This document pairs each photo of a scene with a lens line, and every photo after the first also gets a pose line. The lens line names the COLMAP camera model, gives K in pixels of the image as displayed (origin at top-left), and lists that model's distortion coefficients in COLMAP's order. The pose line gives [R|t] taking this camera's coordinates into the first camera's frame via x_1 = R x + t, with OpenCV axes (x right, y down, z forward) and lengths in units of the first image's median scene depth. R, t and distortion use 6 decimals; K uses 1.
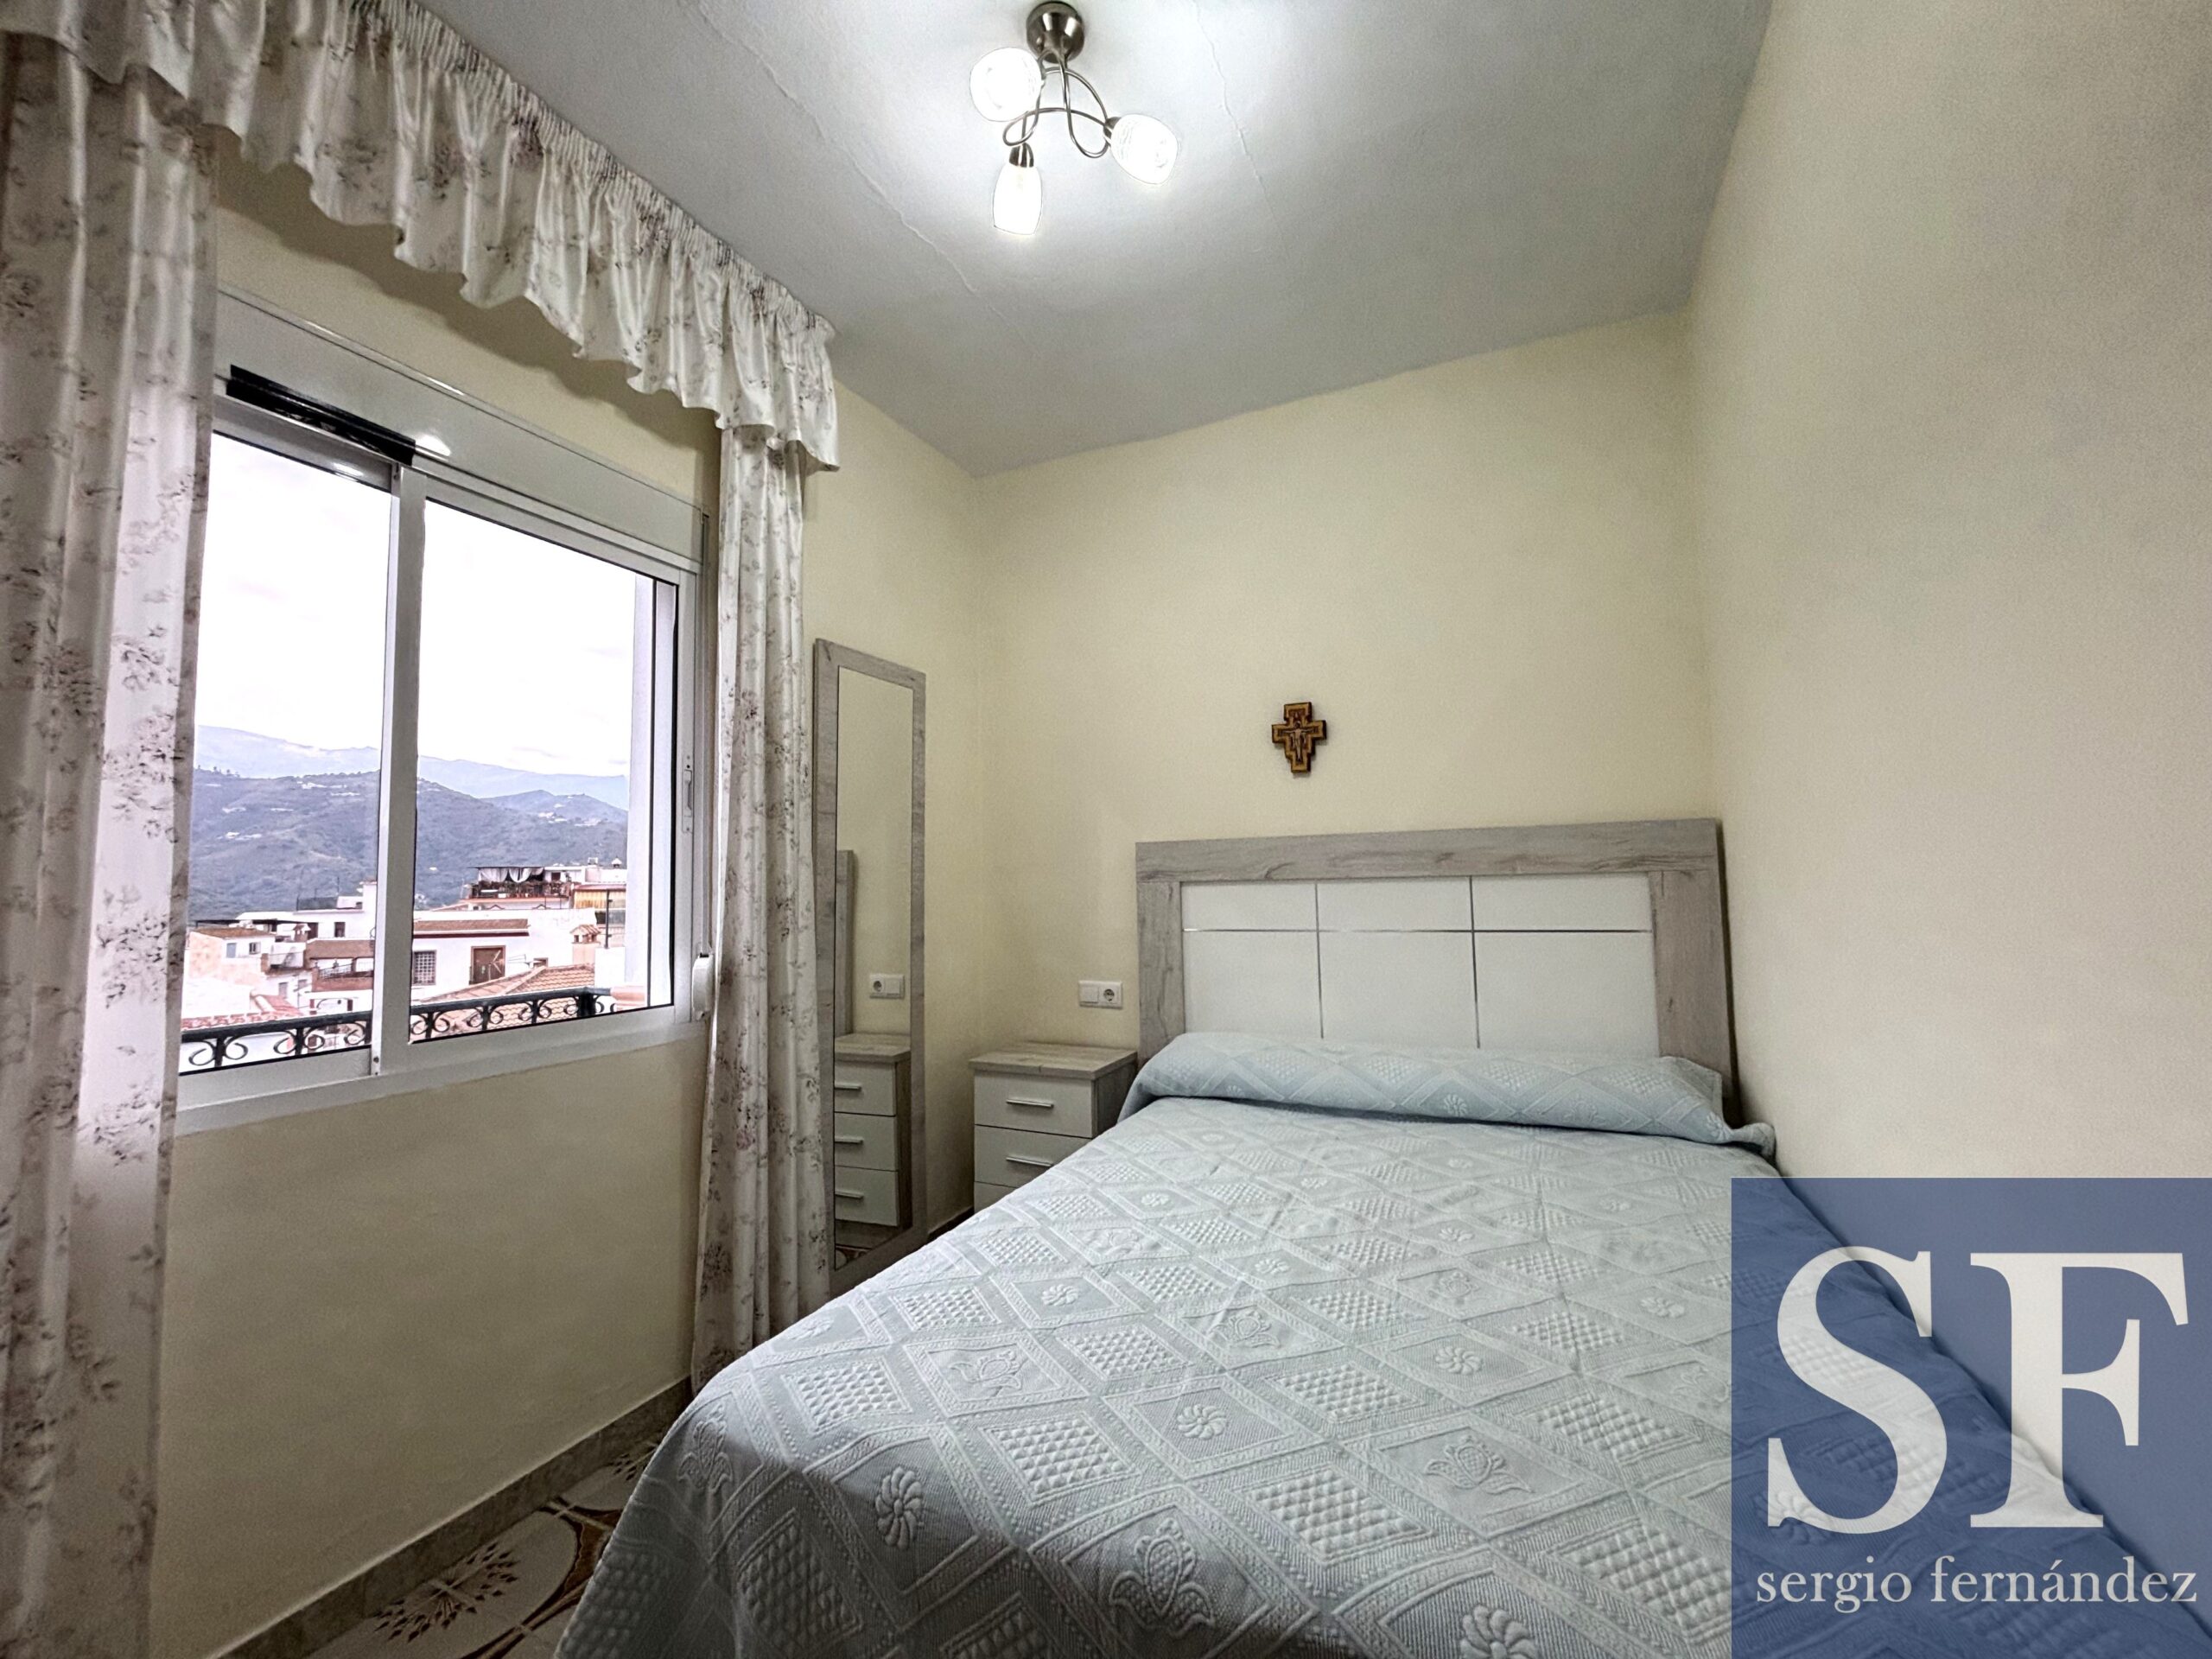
lens RADIAL K [[895.0, 0, 1100.2], [0, 895.0, 832.4], [0, 0, 1]] dist [0.001631, 0.001106]
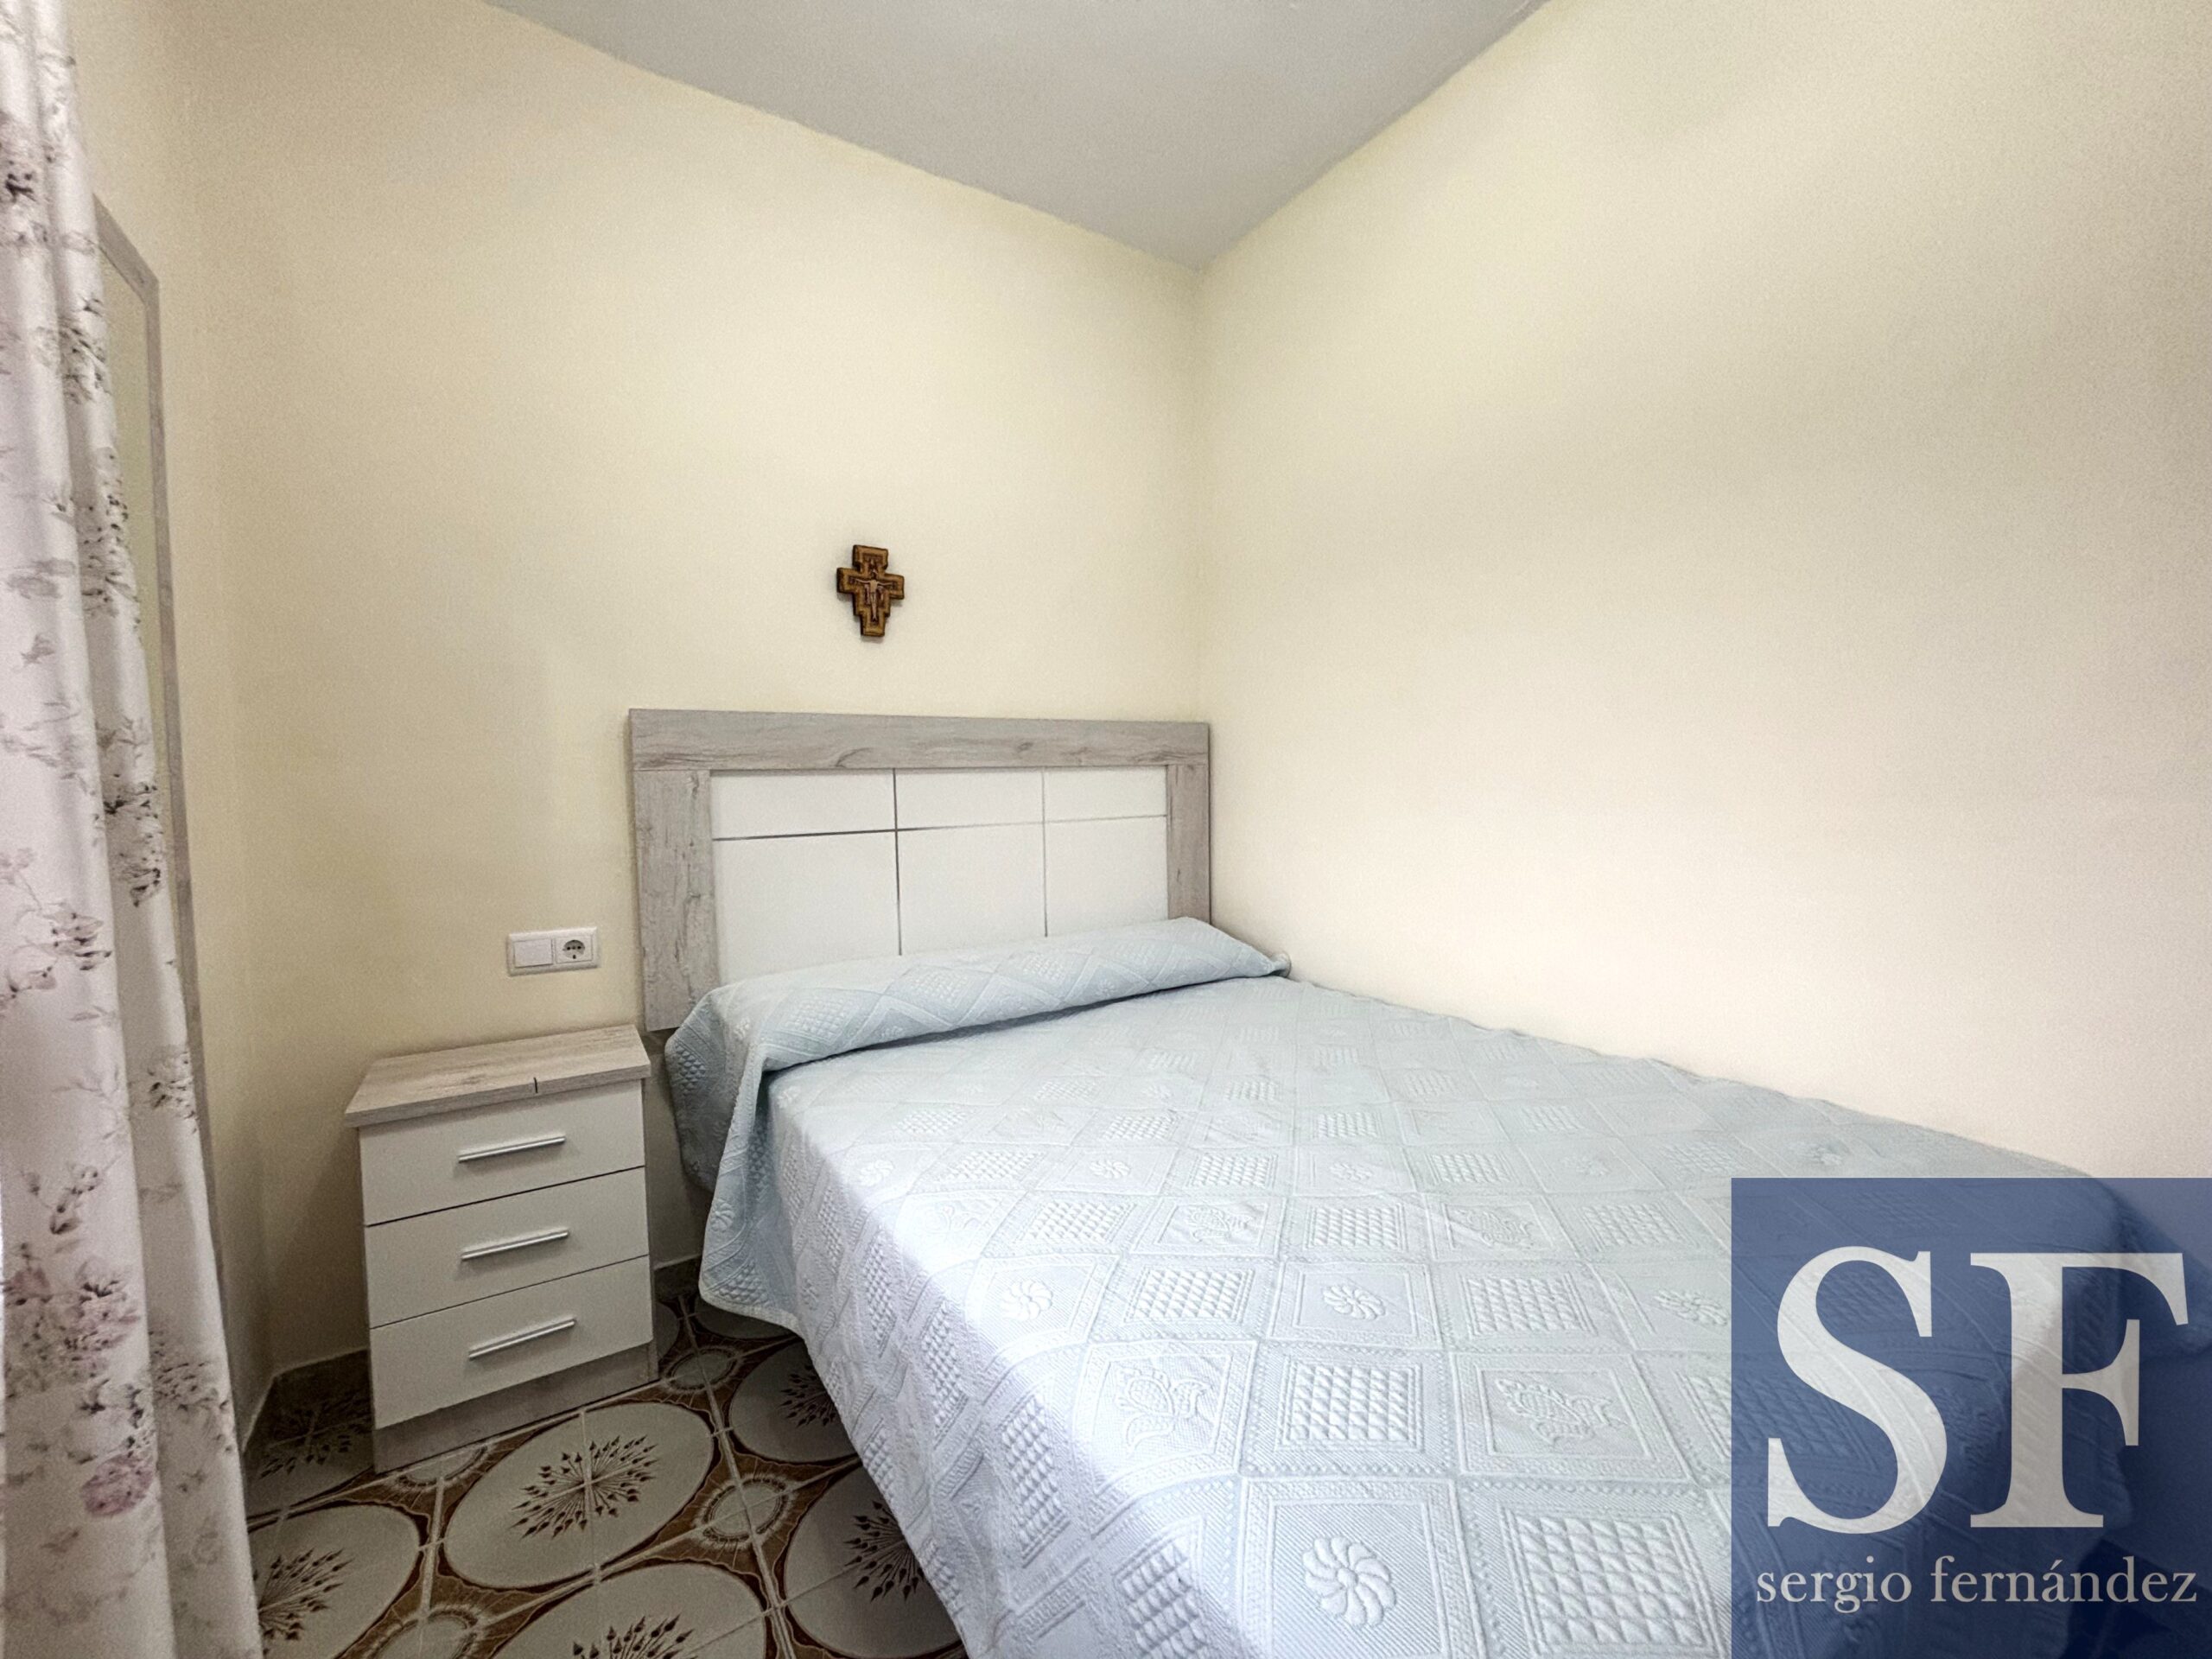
lens RADIAL K [[895.0, 0, 1112.7], [0, 895.0, 840.0], [0, 0, 1]] dist [0.001631, 0.001106]
pose [[0.488109, -0.058894, 0.870793, -0.397852], [-0.051964, 0.993990, 0.096354, 0.027901], [-0.871234, -0.092281, 0.482115, 0.420110]]
